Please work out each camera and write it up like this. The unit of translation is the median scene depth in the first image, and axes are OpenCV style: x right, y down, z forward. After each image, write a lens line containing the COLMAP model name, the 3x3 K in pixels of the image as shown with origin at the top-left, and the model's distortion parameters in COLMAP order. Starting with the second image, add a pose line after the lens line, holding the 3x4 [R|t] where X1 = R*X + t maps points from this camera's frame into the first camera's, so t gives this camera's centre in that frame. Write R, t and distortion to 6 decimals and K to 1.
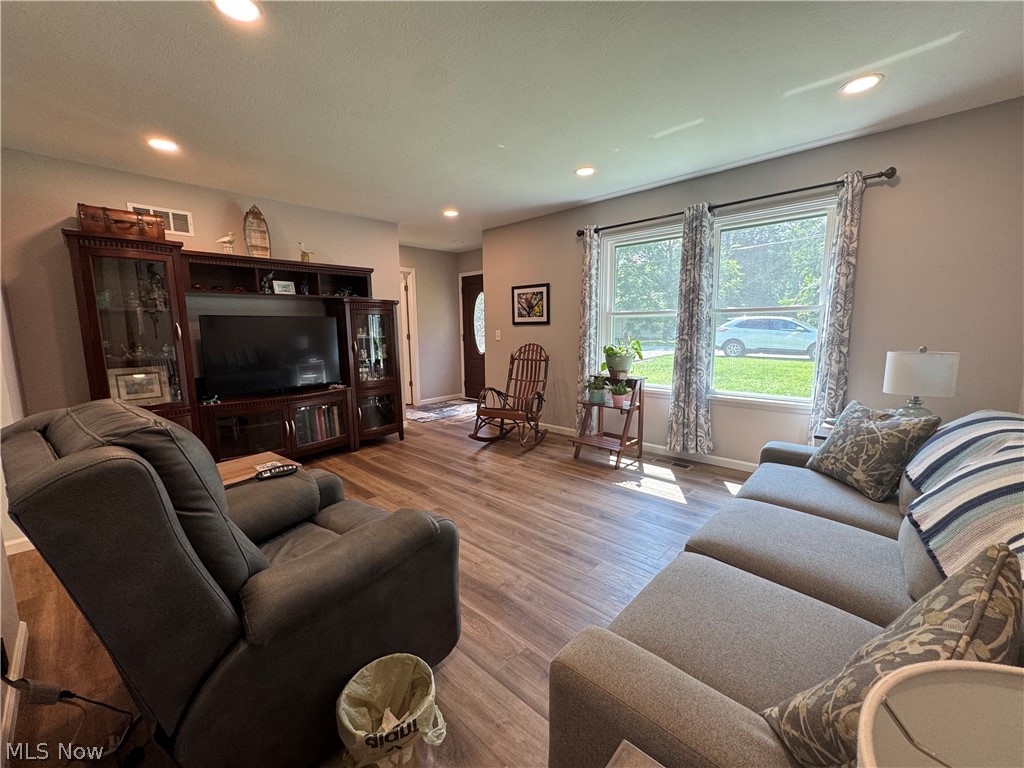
lens RADIAL K [[409.0, 0, 511.7], [0, 409.0, 387.8], [0, 0, 1]] dist [-0.002494, 0.000477]
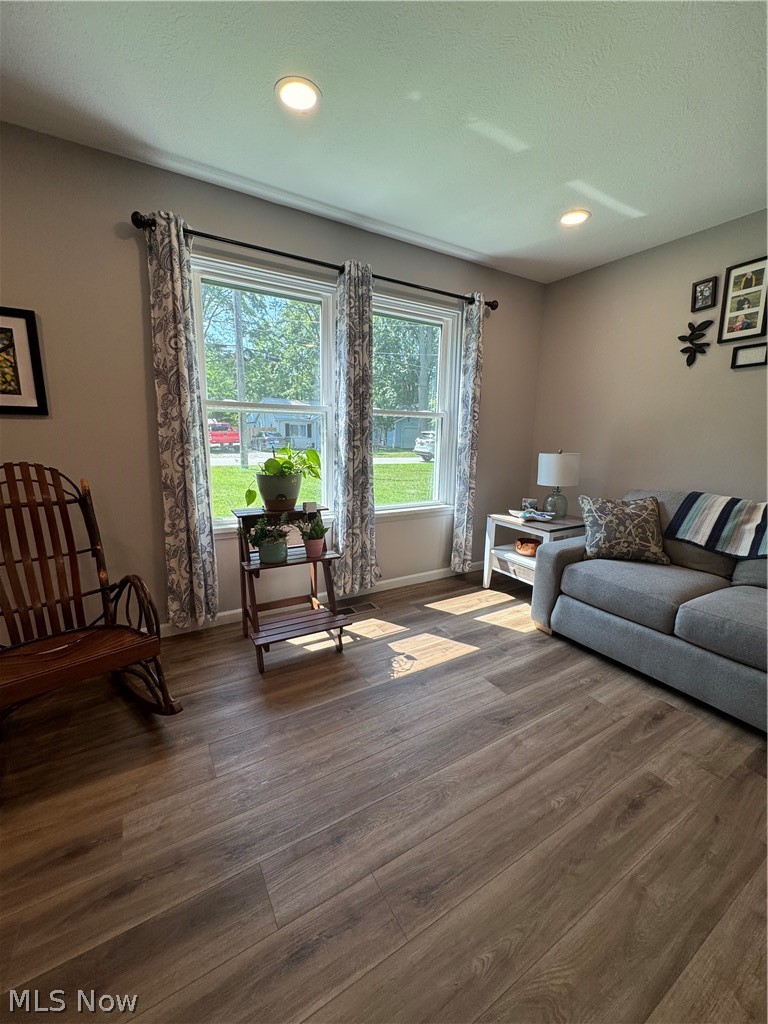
lens RADIAL K [[409.0, 0, 384.6], [0, 409.0, 512.7], [0, 0, 1]] dist [-0.002494, 0.000477]
pose [[0.272874, -0.163895, 0.947986, -0.251098], [0.125772, 0.983002, 0.133745, -0.077325], [-0.953793, 0.082734, 0.288849, 0.622463]]
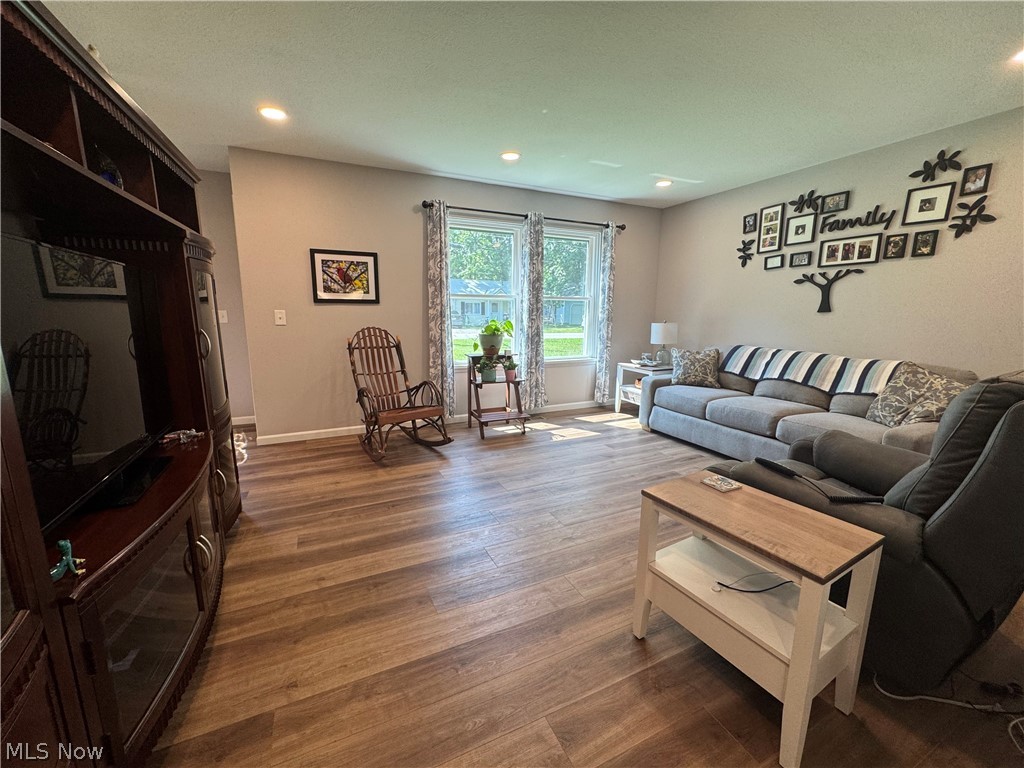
lens RADIAL K [[409.0, 0, 512.5], [0, 409.0, 384.6], [0, 0, 1]] dist [-0.002494, 0.000477]
pose [[0.368314, -0.148915, 0.917698, -0.660600], [0.128433, 0.985774, 0.108416, -0.053647], [-0.920788, 0.077931, 0.382200, 0.497495]]
